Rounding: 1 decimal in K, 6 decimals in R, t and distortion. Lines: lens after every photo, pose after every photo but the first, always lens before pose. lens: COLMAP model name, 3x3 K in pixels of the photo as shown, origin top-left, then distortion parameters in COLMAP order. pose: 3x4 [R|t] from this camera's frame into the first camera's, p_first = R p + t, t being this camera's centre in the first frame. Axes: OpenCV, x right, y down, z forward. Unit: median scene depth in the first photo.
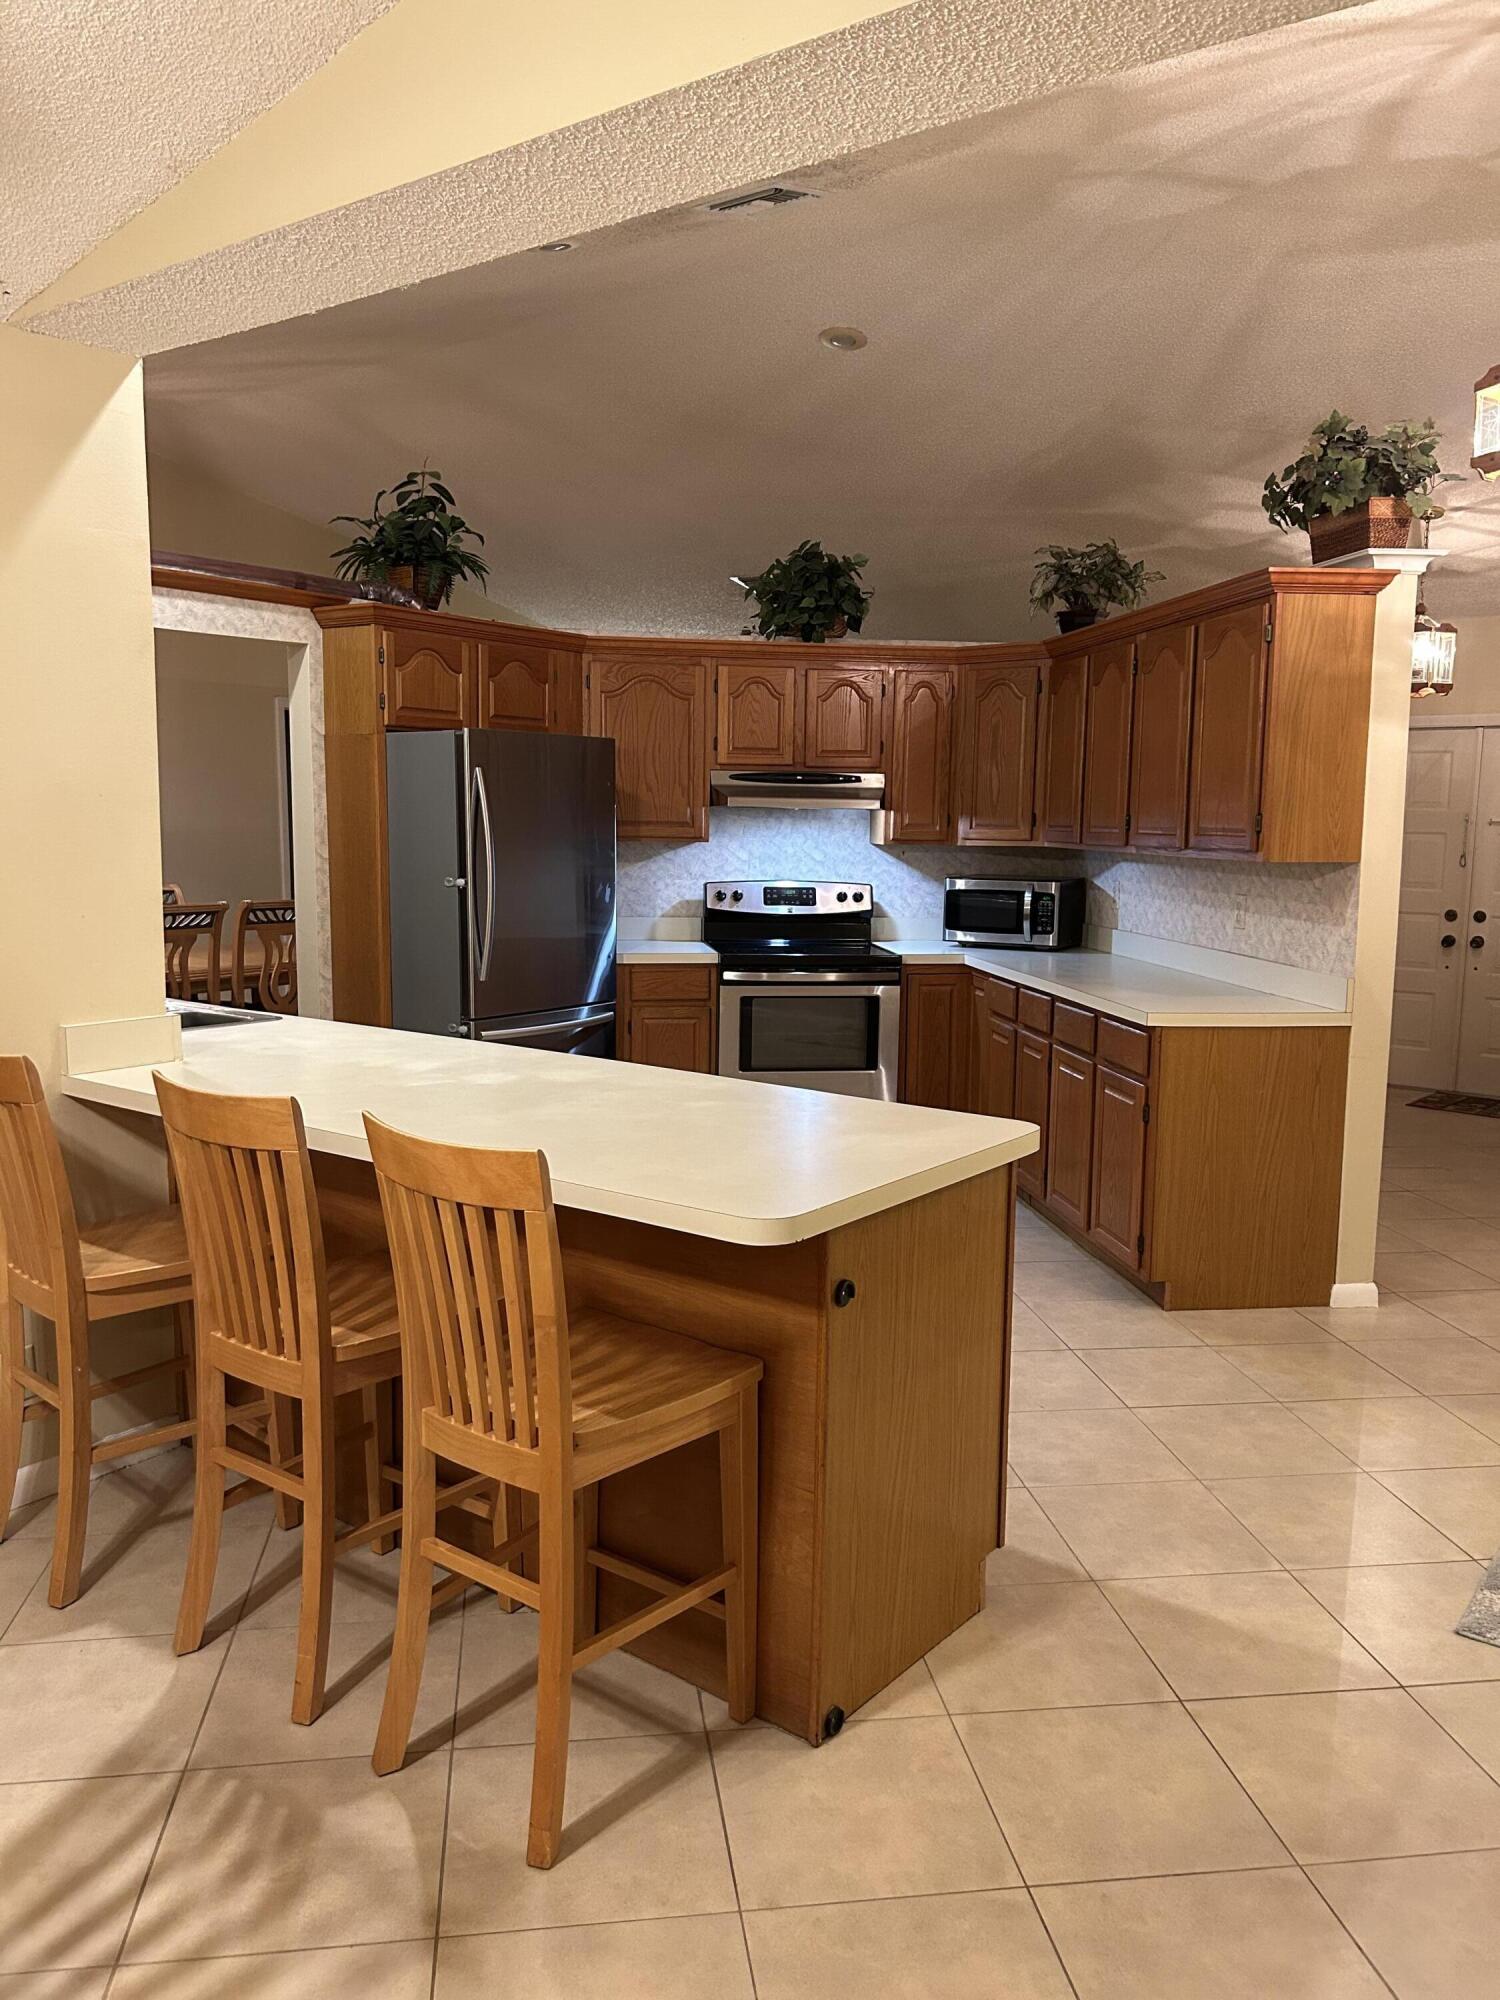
lens RADIAL K [[1473.3, 0, 720.3], [0, 1473.3, 1014.5], [0, 0, 1]] dist [-0.003164, 0.001617]
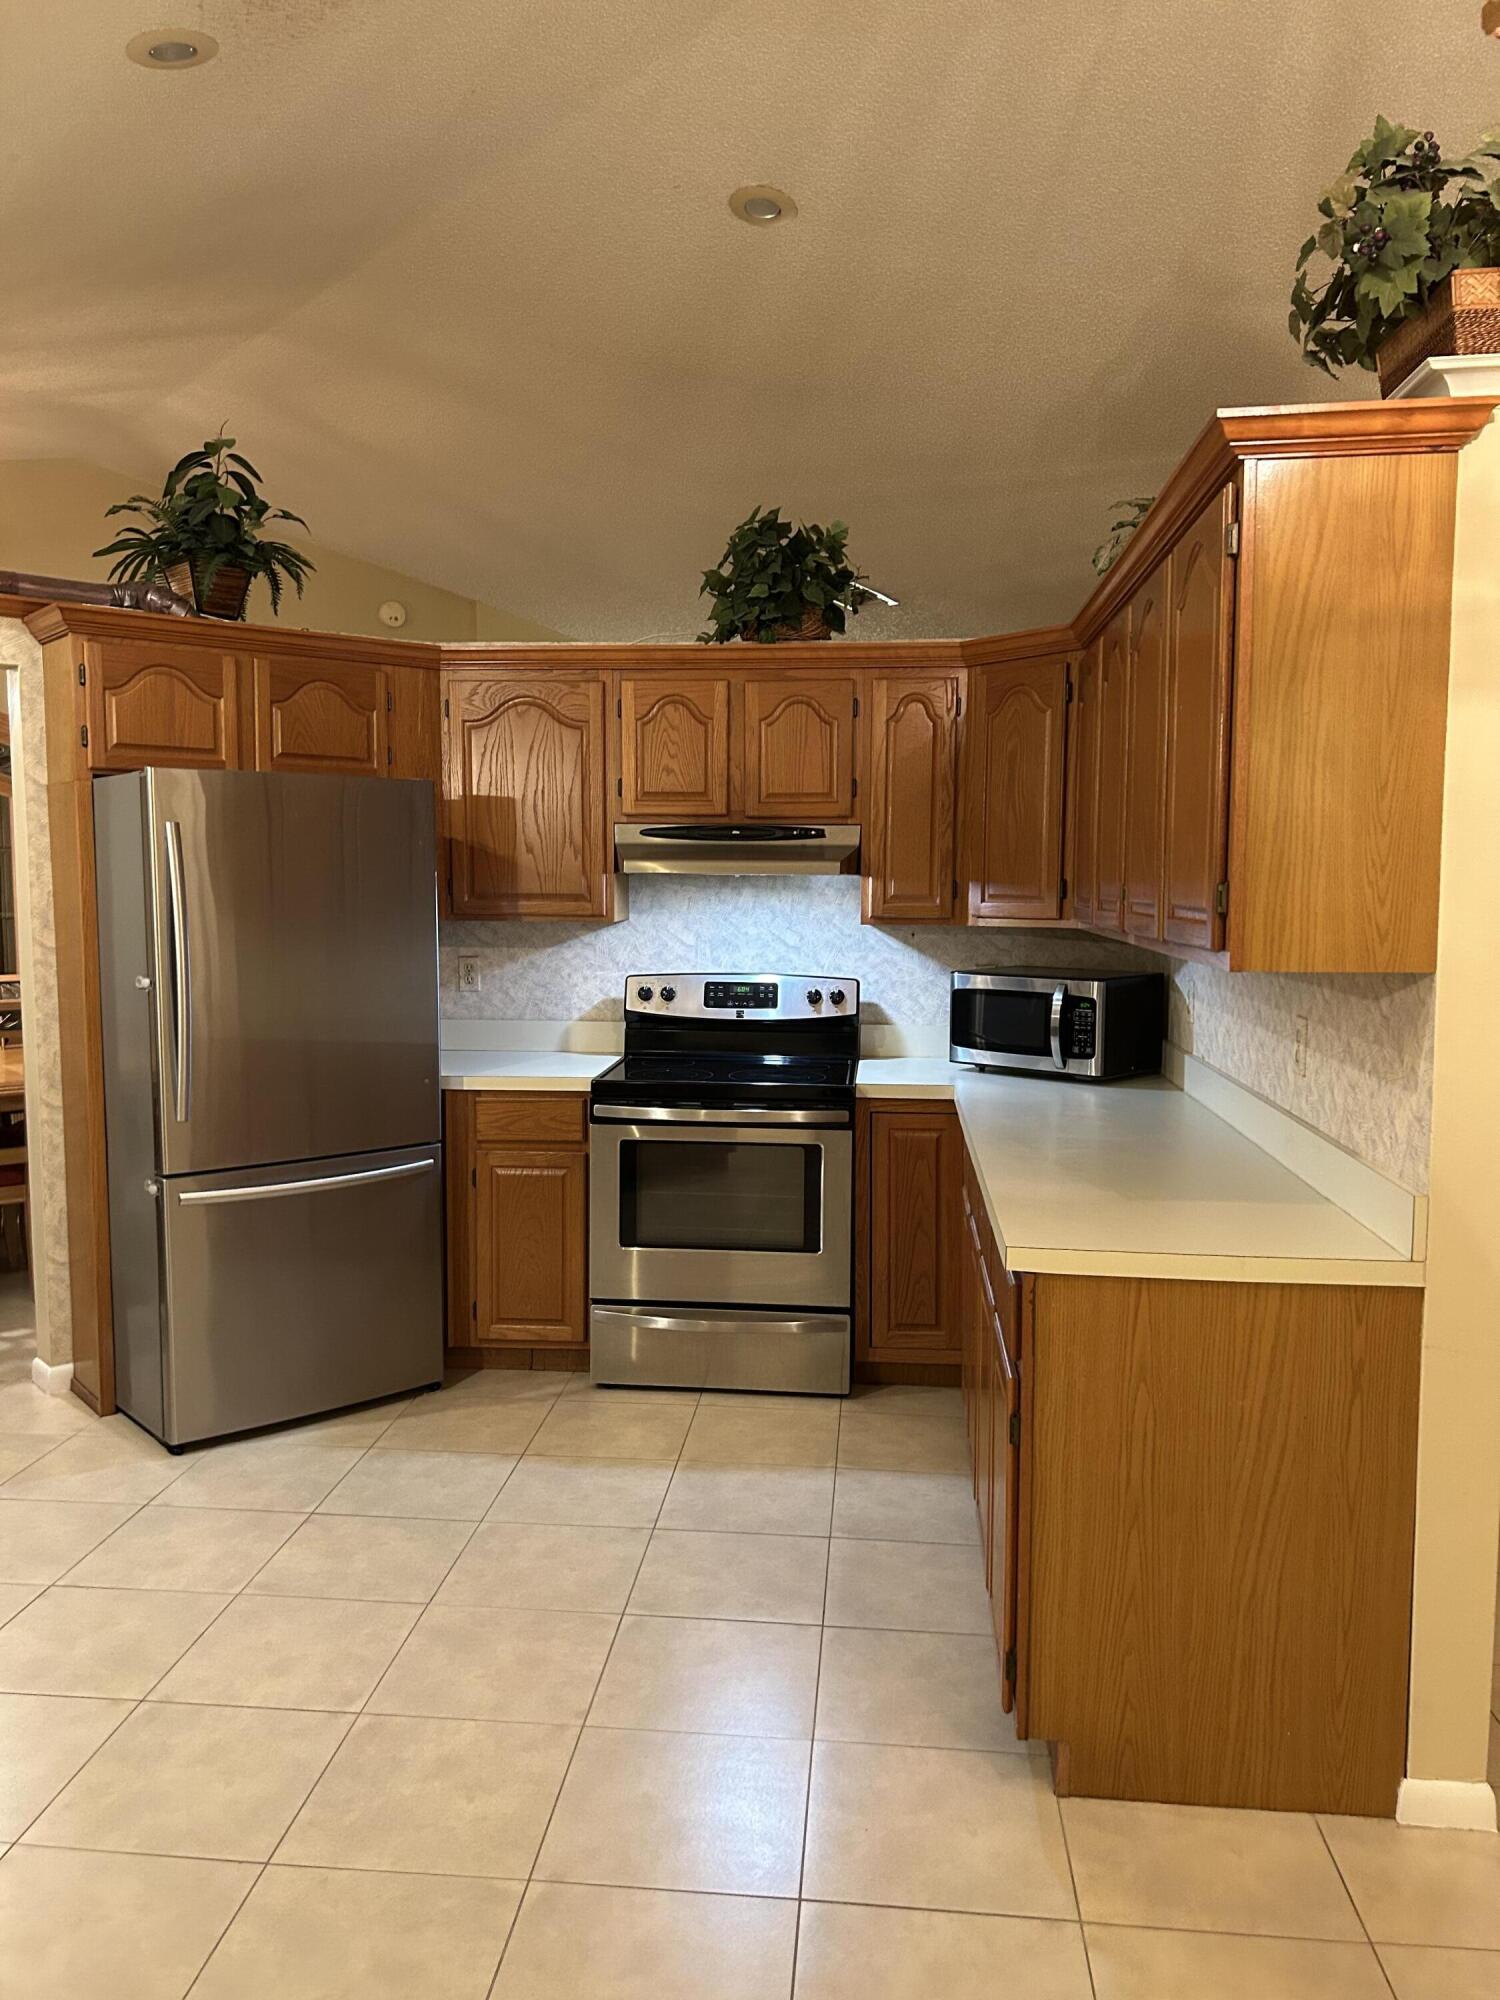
lens RADIAL K [[1473.3, 0, 720.3], [0, 1473.3, 1014.5], [0, 0, 1]] dist [-0.003164, 0.001617]
pose [[0.971733, 0.013934, -0.235670, 0.217254], [-0.024083, 0.998900, -0.040238, -0.043228], [0.234851, 0.044777, 0.971000, 0.307477]]
